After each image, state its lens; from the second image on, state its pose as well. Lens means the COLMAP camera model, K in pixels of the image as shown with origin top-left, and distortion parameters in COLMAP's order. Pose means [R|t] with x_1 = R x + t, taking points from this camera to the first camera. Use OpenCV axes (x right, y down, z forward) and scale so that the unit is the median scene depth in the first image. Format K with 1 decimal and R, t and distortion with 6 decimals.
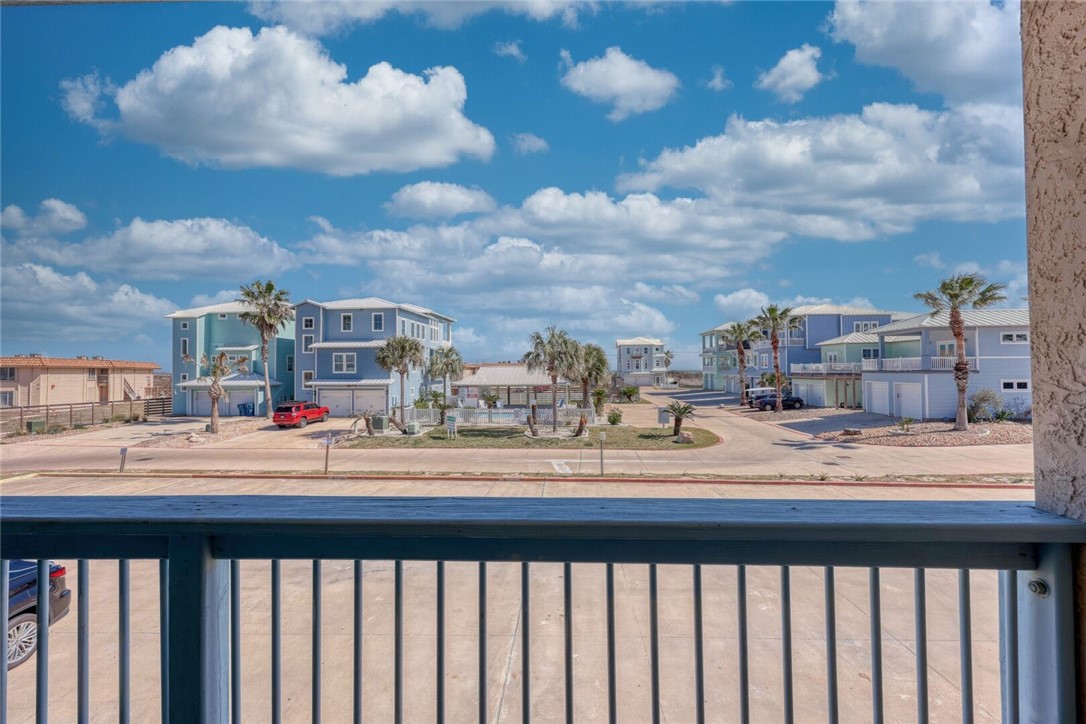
lens RADIAL K [[420.0, 0, 541.4], [0, 420.0, 361.0], [0, 0, 1]] dist [0.003532, 0.000354]
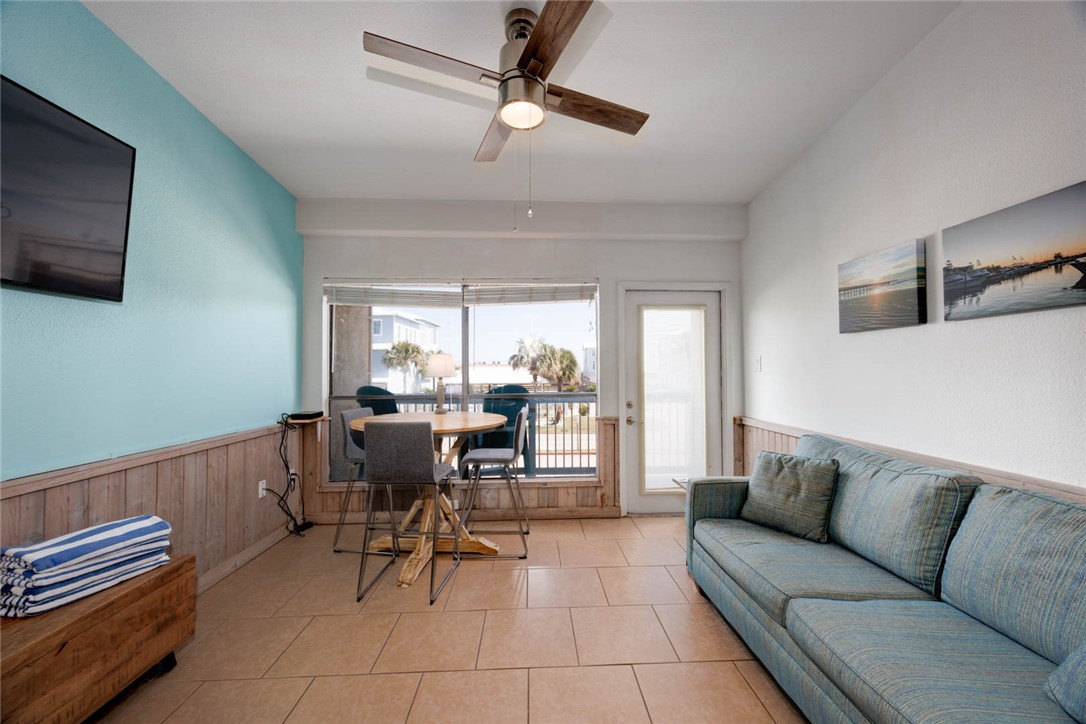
lens RADIAL K [[420.0, 0, 549.5], [0, 420.0, 360.7], [0, 0, 1]] dist [0.003532, 0.000354]
pose [[0.995008, 0.002974, 0.099751, -0.043573], [-0.002625, 0.999990, -0.003624, -0.000399], [-0.099761, 0.003344, 0.995006, -0.181148]]
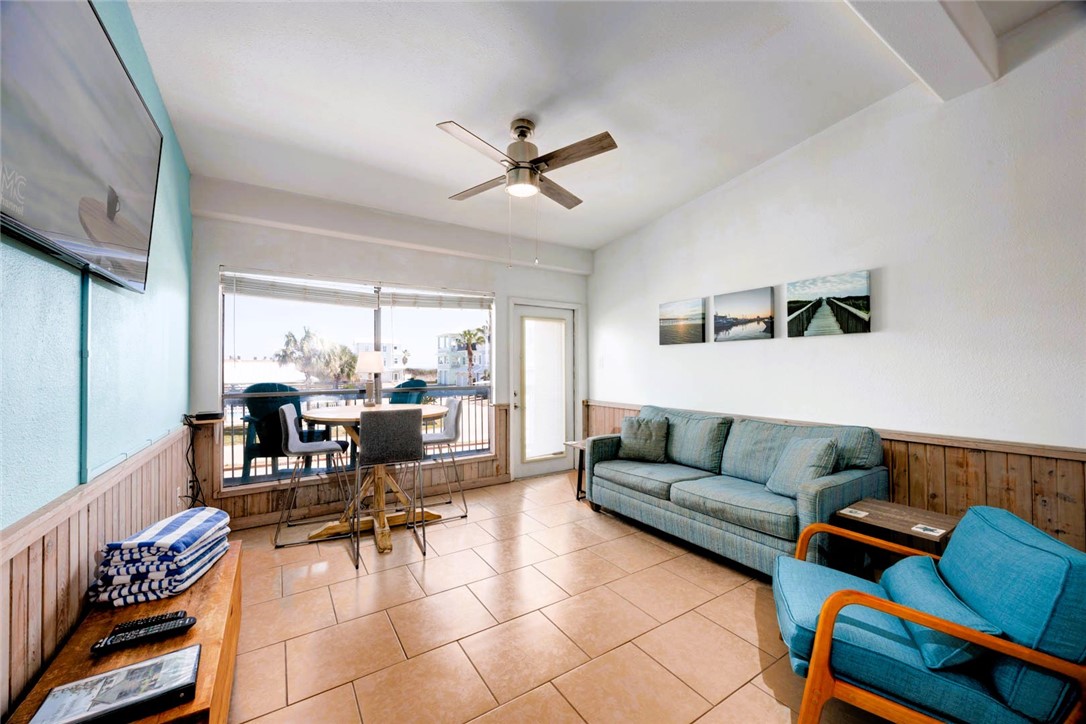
lens RADIAL K [[420.0, 0, 553.0], [0, 420.0, 360.2], [0, 0, 1]] dist [0.003532, 0.000354]
pose [[0.802094, 0.011563, 0.597085, -0.095603], [-0.012814, 0.999916, -0.002151, -0.000440], [-0.597060, -0.005926, 0.802175, -0.197091]]
